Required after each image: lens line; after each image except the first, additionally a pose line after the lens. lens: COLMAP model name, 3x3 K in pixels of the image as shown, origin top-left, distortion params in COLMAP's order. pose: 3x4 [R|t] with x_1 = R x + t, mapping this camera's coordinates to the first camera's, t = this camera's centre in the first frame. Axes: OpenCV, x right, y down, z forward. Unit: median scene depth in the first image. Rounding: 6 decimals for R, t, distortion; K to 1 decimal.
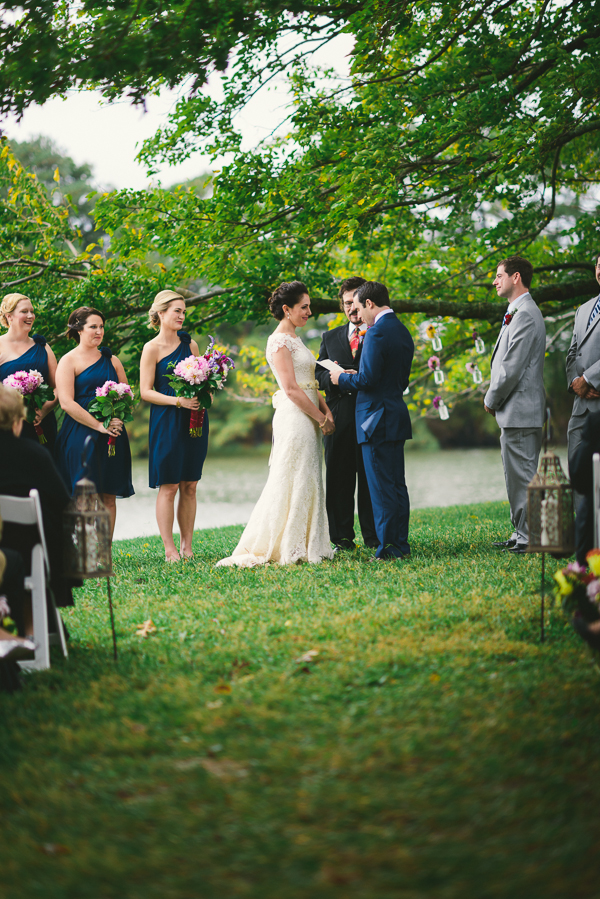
lens RADIAL K [[2167.6, 0, 300.8], [0, 2167.6, 450.2], [0, 0, 1]] dist [0.041462, 0.000000]
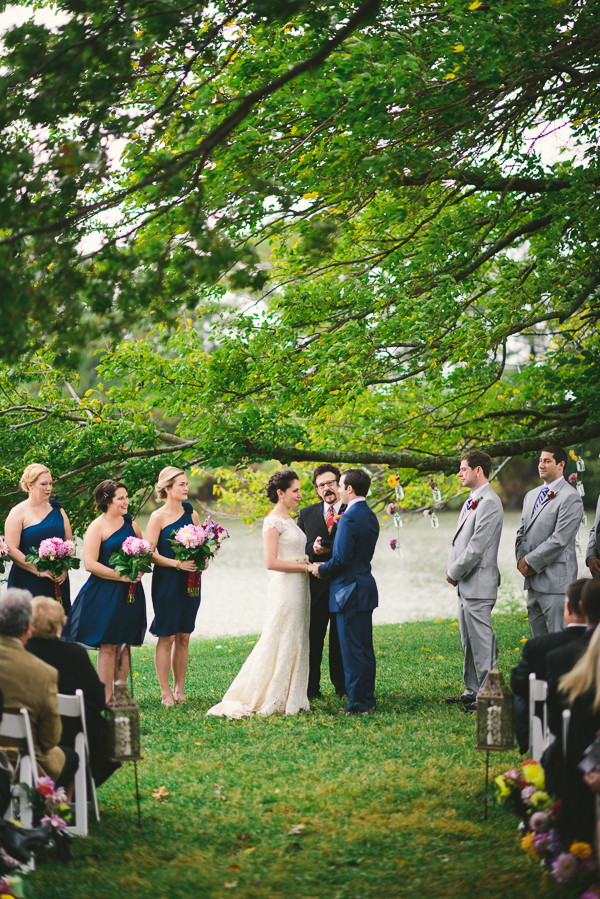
lens RADIAL K [[2167.6, 0, 299.4], [0, 2167.6, 449.2], [0, 0, 1]] dist [0.041462, 0.000000]
pose [[0.999344, 0.027762, 0.023276, -0.028883], [-0.027286, 0.999417, -0.020539, -0.092525], [-0.023833, 0.019890, 0.999518, -0.234388]]
